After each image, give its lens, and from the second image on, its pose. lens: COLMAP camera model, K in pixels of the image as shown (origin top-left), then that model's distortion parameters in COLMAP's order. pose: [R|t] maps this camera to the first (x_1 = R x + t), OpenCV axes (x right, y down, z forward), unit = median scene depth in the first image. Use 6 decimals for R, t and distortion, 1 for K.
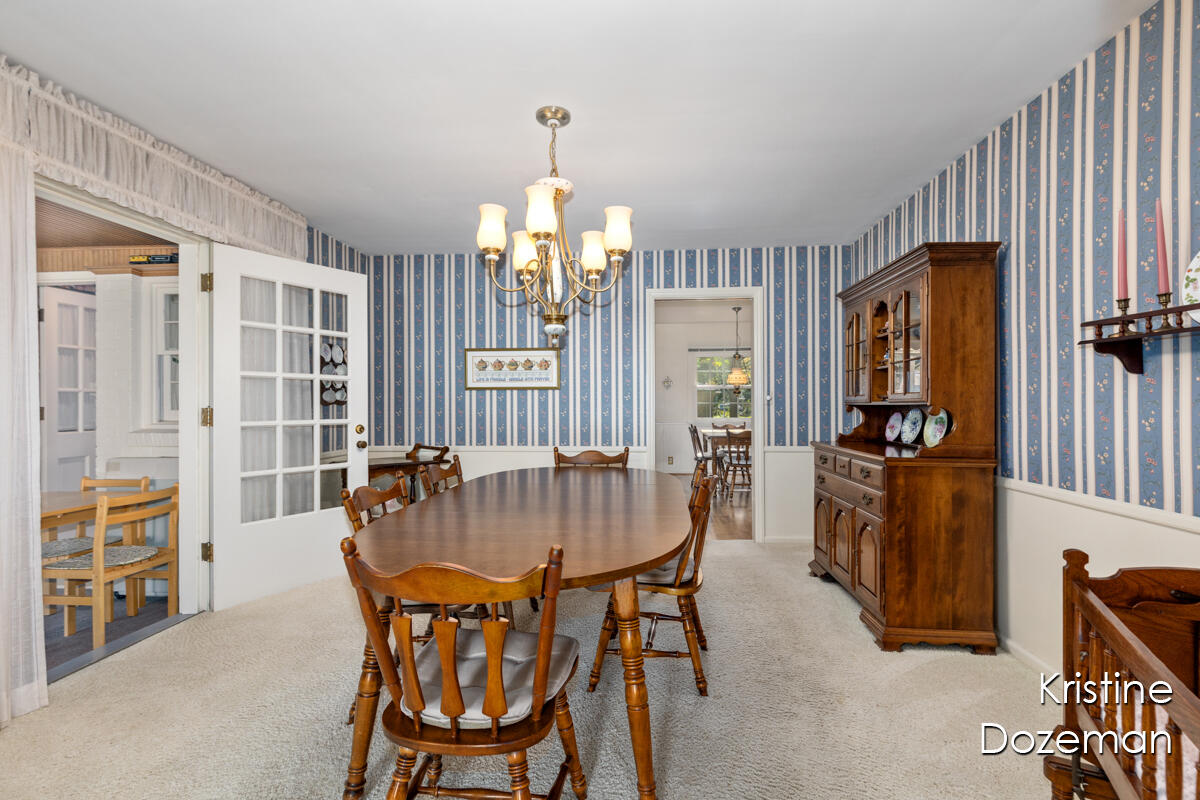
lens RADIAL K [[545.4, 0, 608.5], [0, 545.4, 402.7], [0, 0, 1]] dist [0.001620, 0.000342]
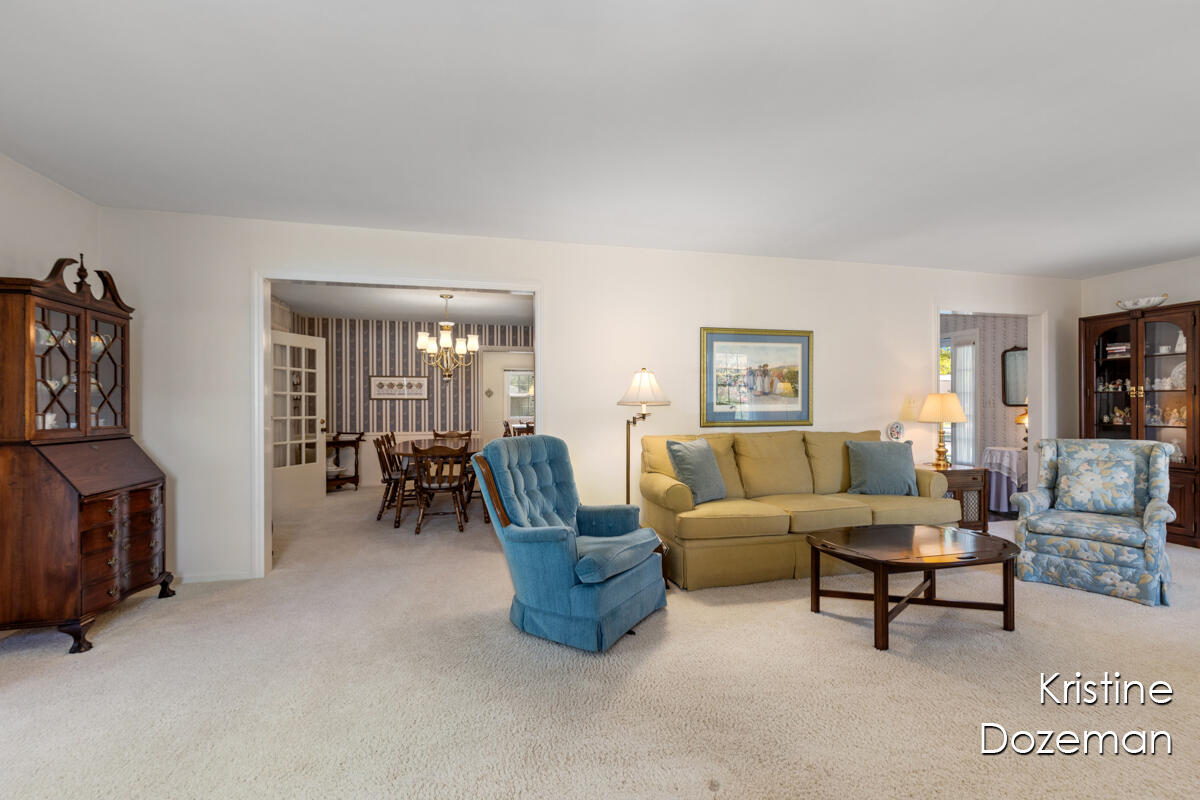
lens RADIAL K [[545.4, 0, 608.5], [0, 545.4, 402.7], [0, 0, 1]] dist [0.001620, 0.000342]
pose [[0.946728, 0.003736, 0.322013, -0.105468], [-0.002609, 0.999989, -0.003932, -0.009481], [-0.322025, 0.002882, 0.946727, -0.865210]]
